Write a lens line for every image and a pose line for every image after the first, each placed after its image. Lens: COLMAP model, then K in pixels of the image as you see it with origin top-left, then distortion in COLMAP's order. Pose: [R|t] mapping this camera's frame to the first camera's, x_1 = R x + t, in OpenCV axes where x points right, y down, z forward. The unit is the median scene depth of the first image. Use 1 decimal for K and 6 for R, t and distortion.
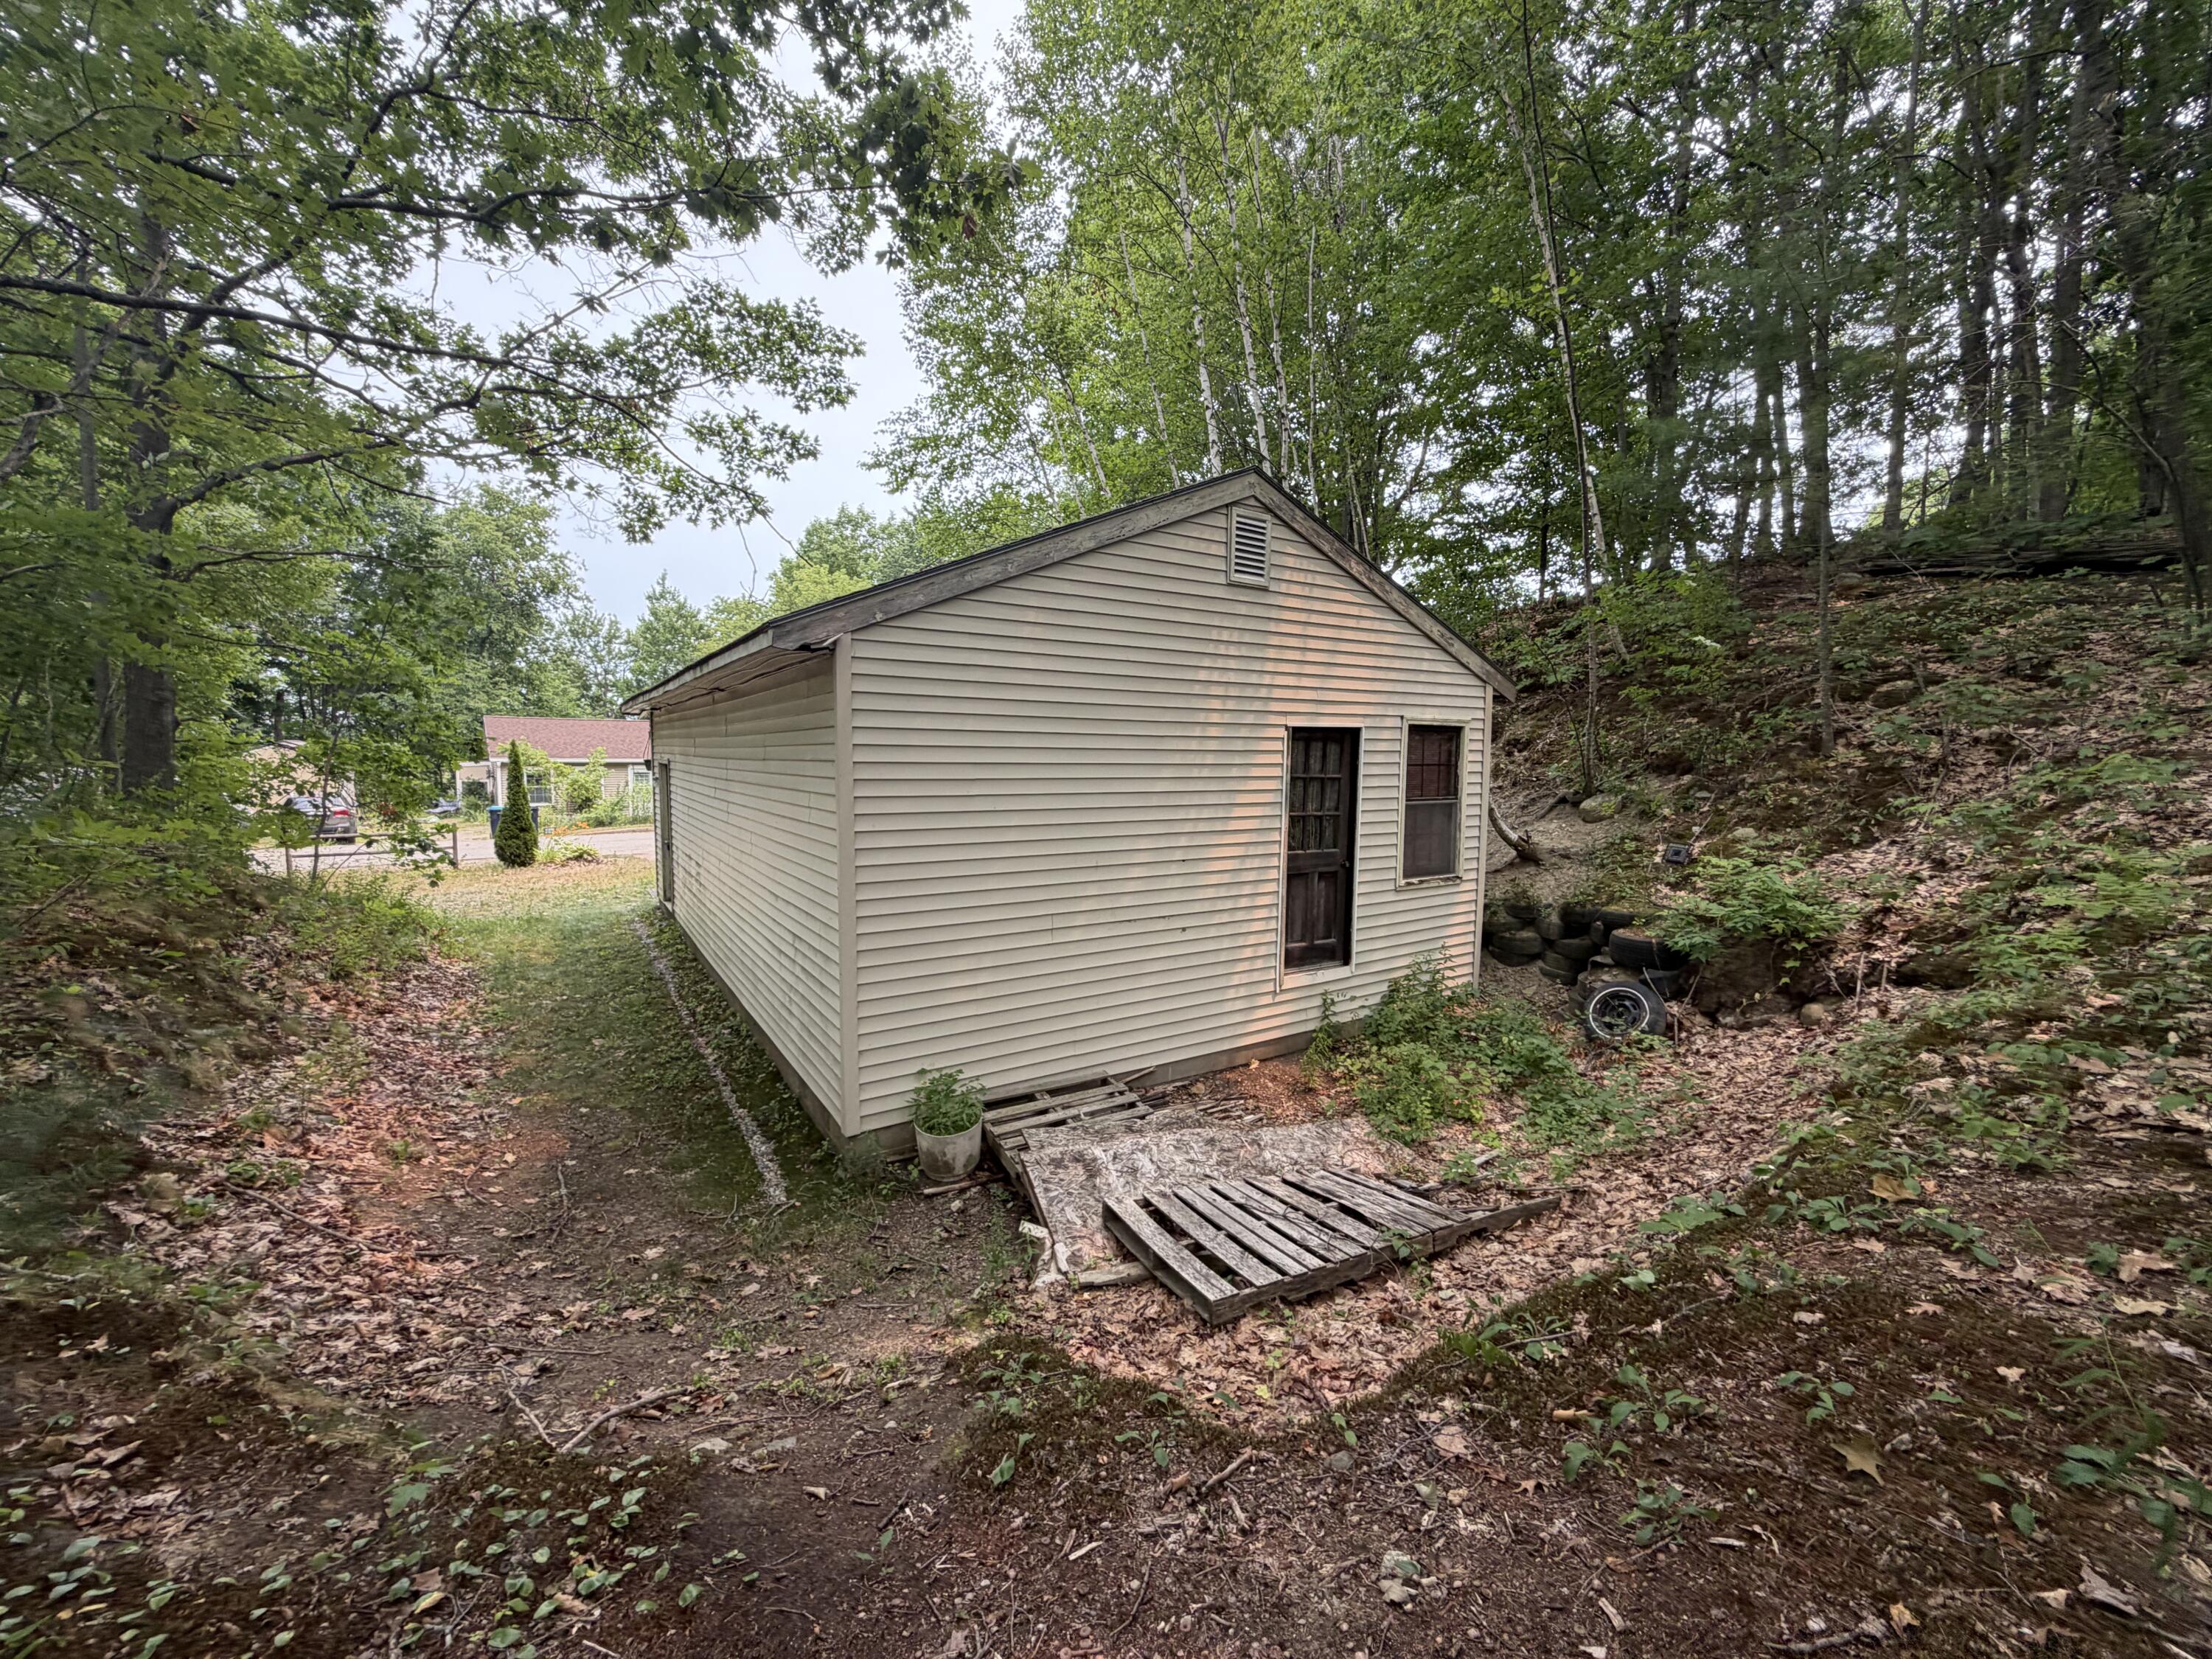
lens RADIAL K [[883.9, 0, 1102.5], [0, 883.9, 832.3], [0, 0, 1]] dist [0.000254, -0.000067]
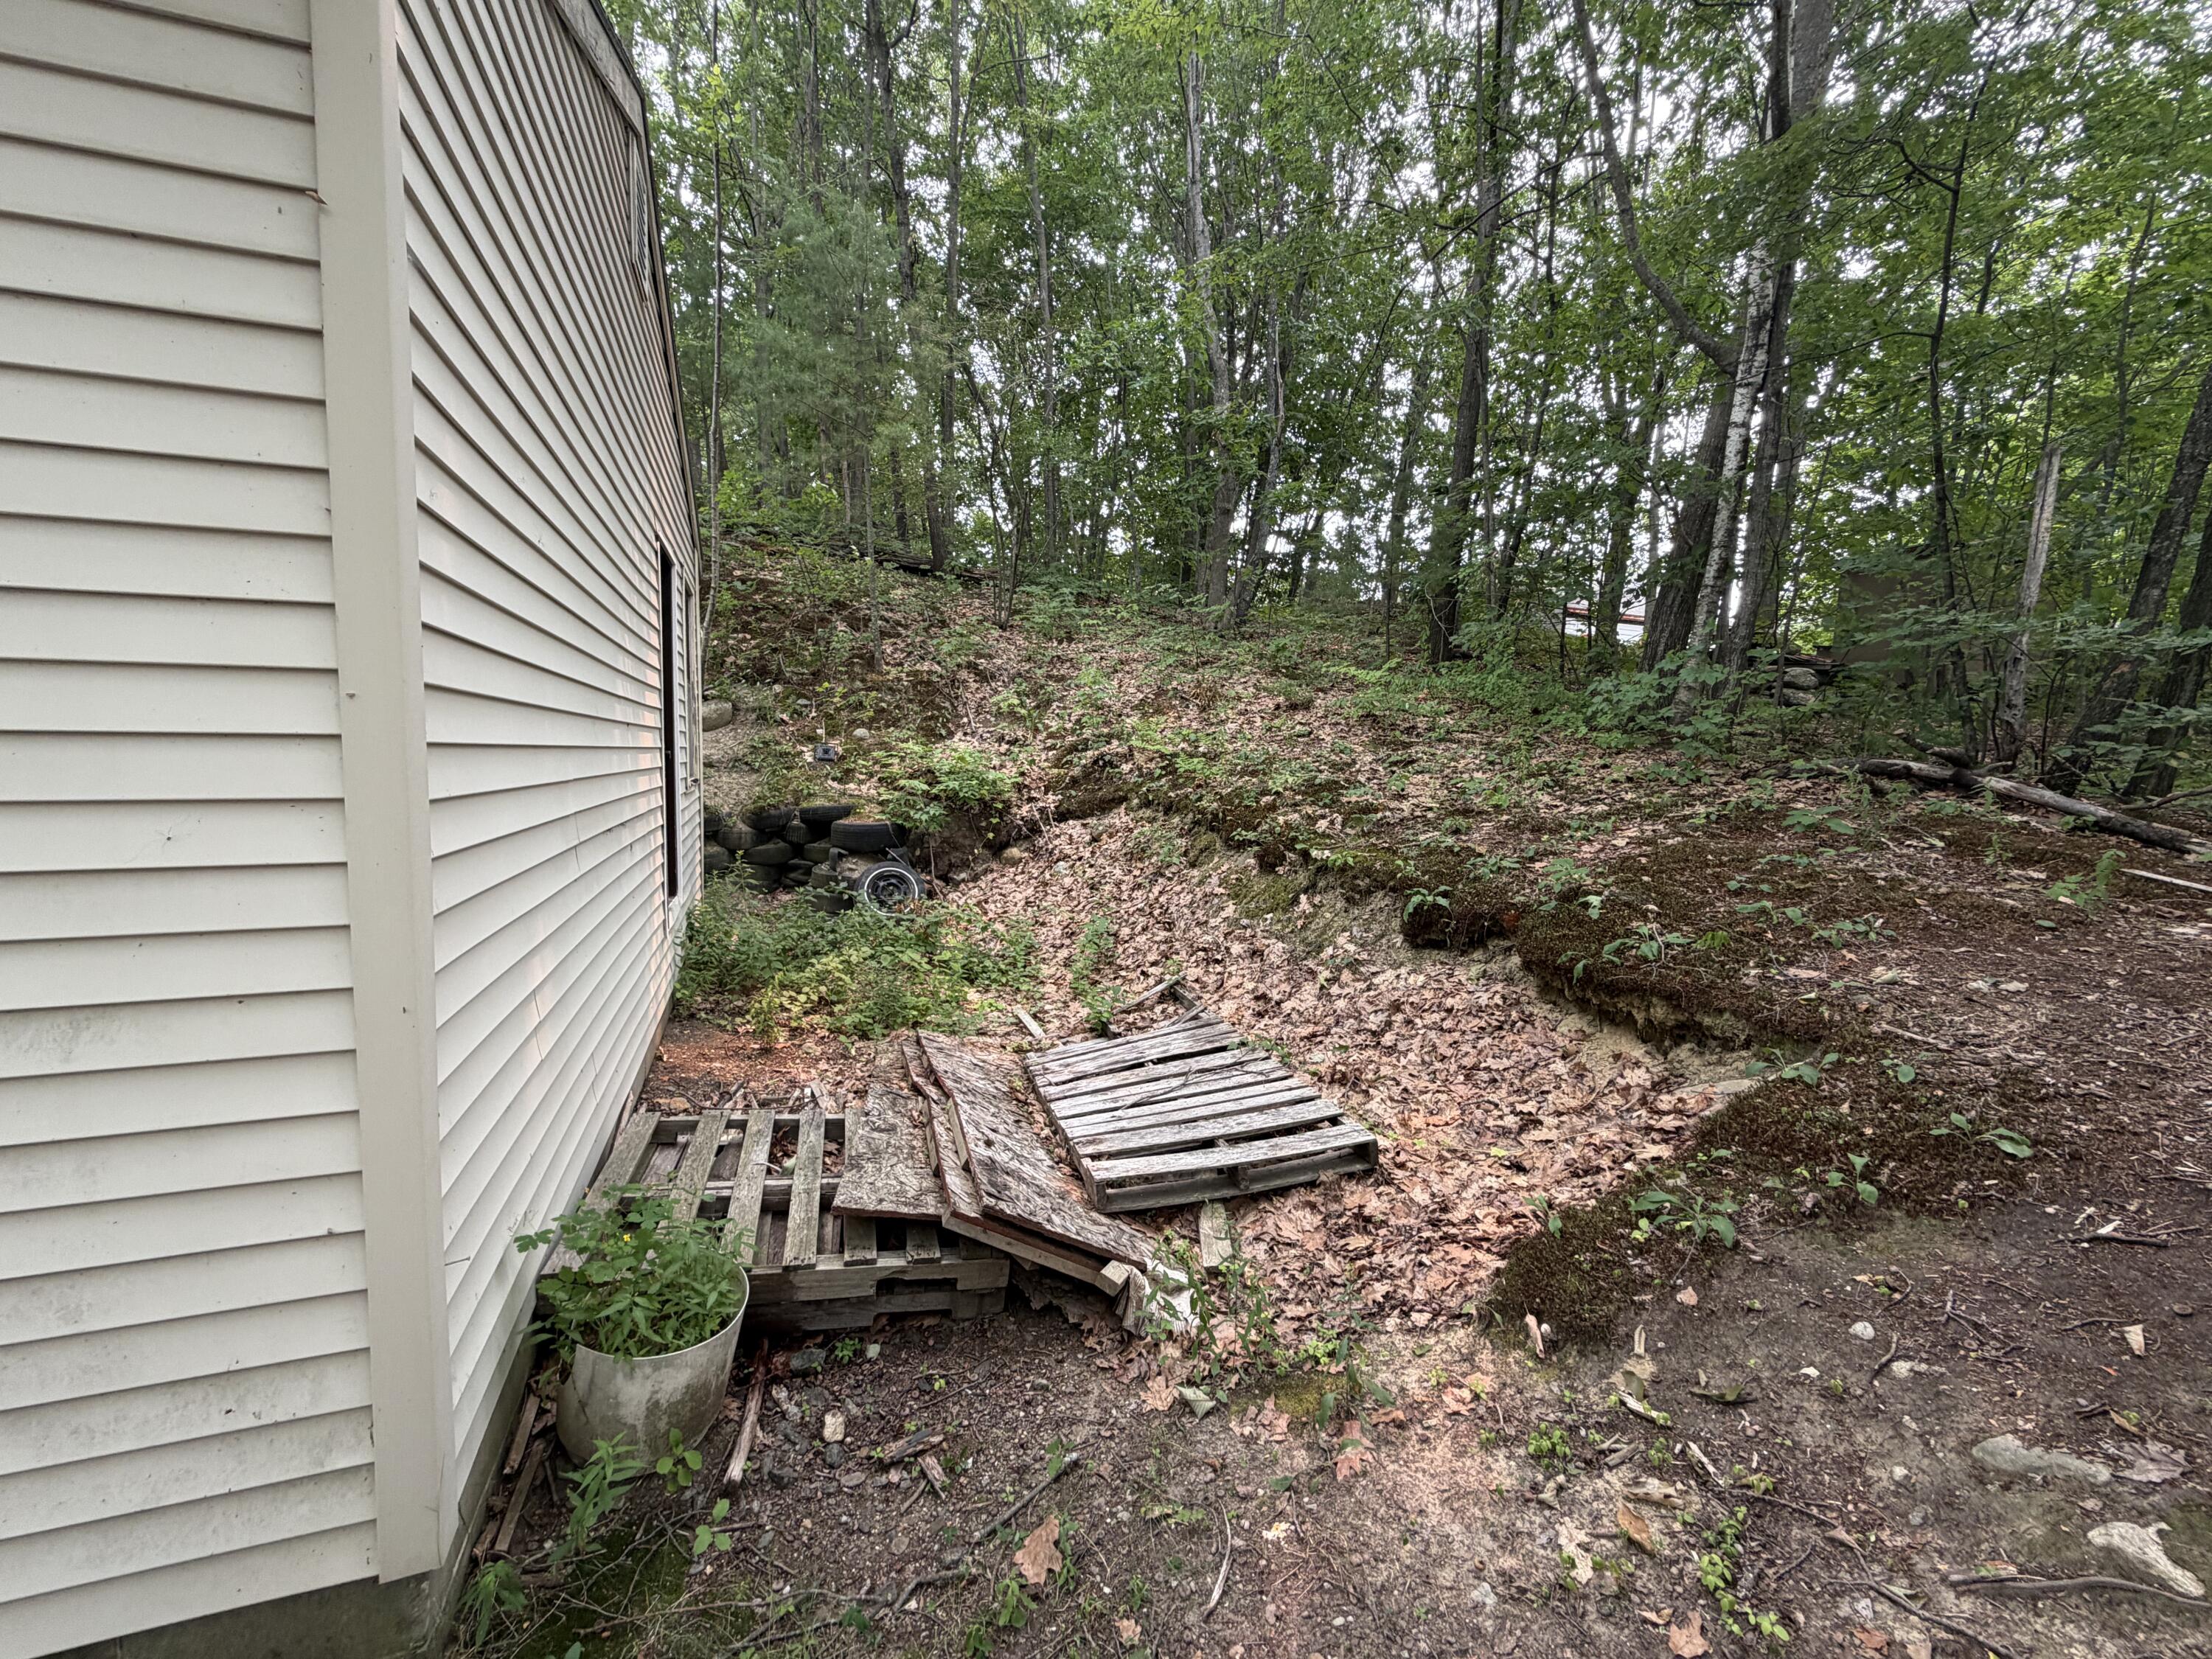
lens RADIAL K [[883.9, 0, 1101.5], [0, 883.9, 832.4], [0, 0, 1]] dist [0.000254, -0.000067]
pose [[0.218537, -0.091412, 0.971538, -0.369015], [0.074717, 0.994247, 0.076742, 0.073968], [-0.972964, 0.055819, 0.224109, 0.522921]]
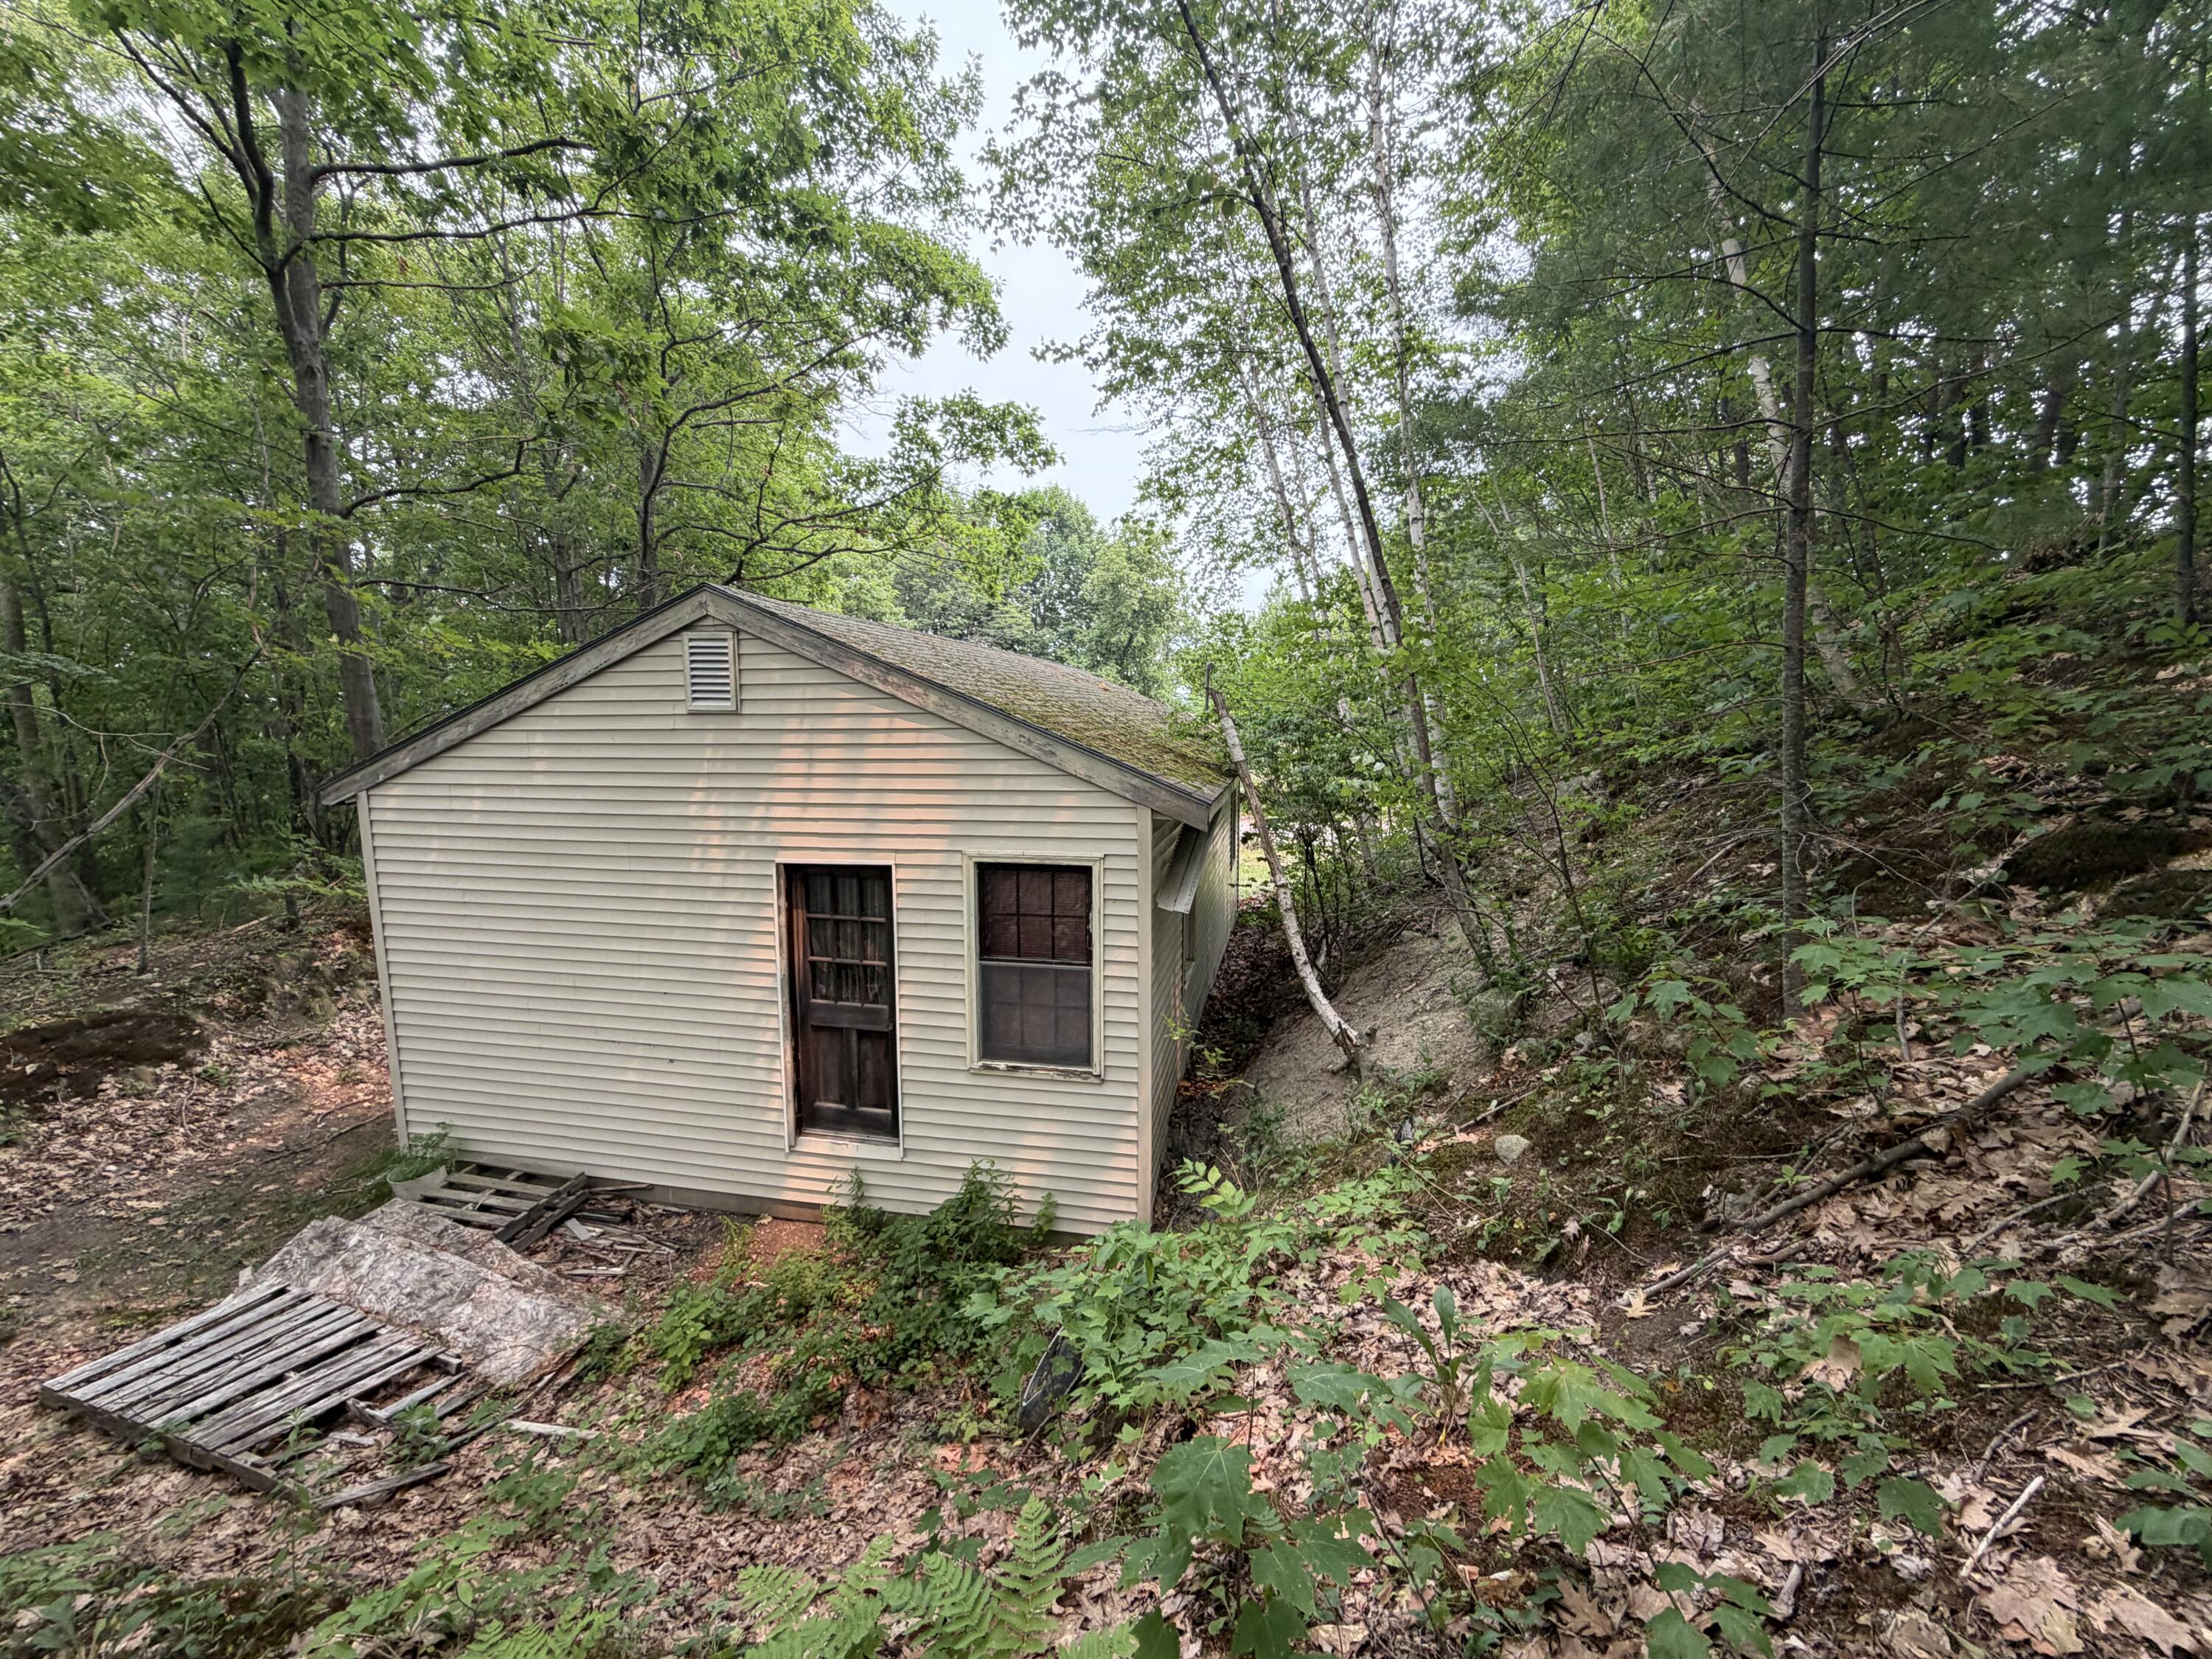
lens RADIAL K [[883.9, 0, 1110.2], [0, 883.9, 830.8], [0, 0, 1]] dist [0.000254, -0.000067]
pose [[0.717454, 0.080211, -0.691973, 1.026184], [-0.055654, 0.996773, 0.057839, -0.214816], [0.694380, -0.002986, 0.719603, 0.575836]]
